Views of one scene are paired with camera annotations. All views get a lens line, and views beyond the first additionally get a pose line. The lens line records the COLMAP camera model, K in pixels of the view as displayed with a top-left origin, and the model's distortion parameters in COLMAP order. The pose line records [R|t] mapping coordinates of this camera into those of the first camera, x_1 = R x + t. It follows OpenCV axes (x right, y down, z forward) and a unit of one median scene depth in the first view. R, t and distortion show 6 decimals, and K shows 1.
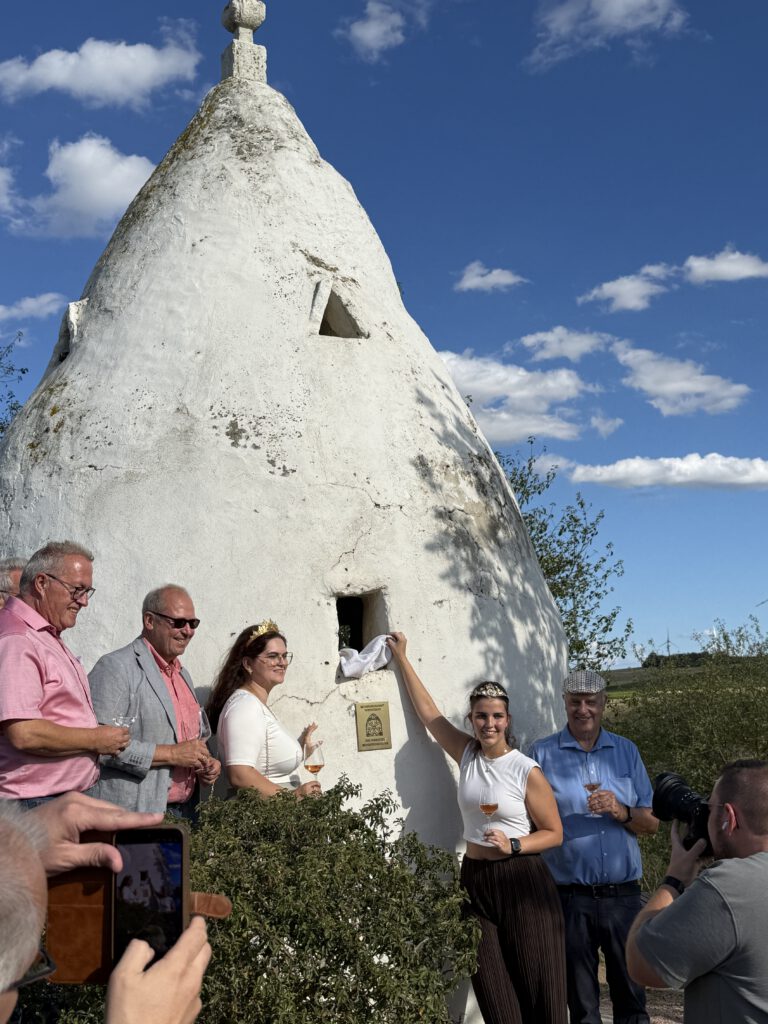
lens RADIAL K [[1253.2, 0, 383.6], [0, 1253.2, 512.1], [0, 0, 1]] dist [0.117121, 0.000000]
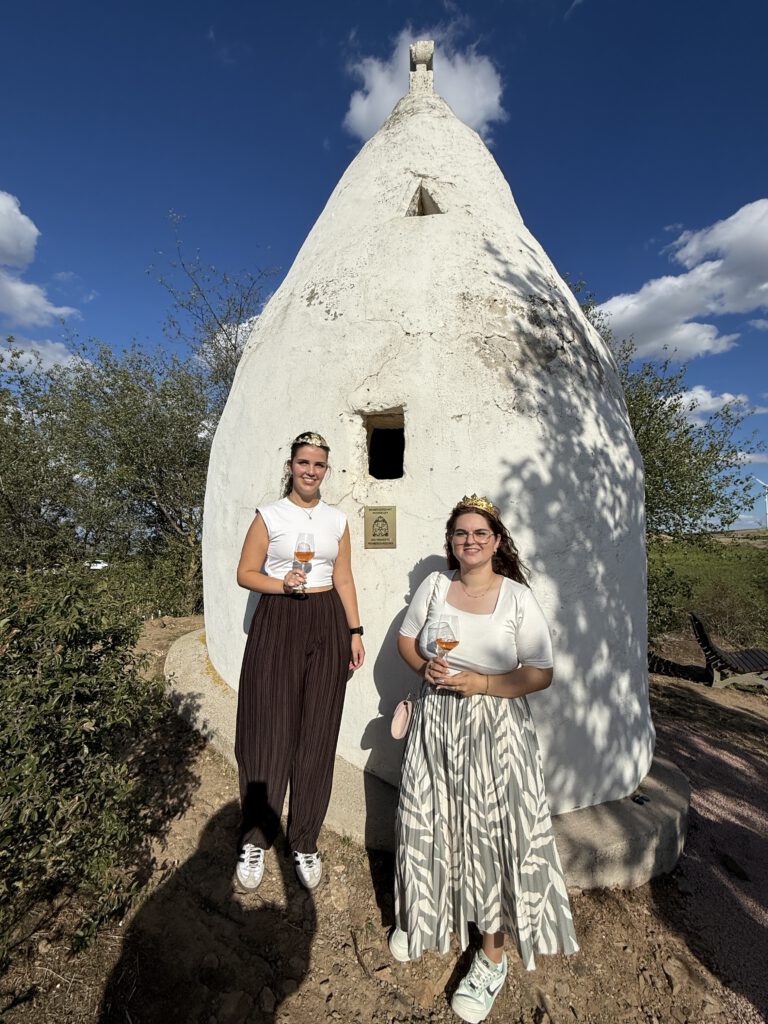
lens RADIAL K [[450.5, 0, 384.9], [0, 450.5, 511.7], [0, 0, 1]] dist [-0.001971, -0.000025]
pose [[0.846592, 0.027809, -0.531515, 0.198183], [0.029179, 0.994707, 0.098520, 0.113676], [0.531441, -0.098915, 0.841300, 0.647901]]
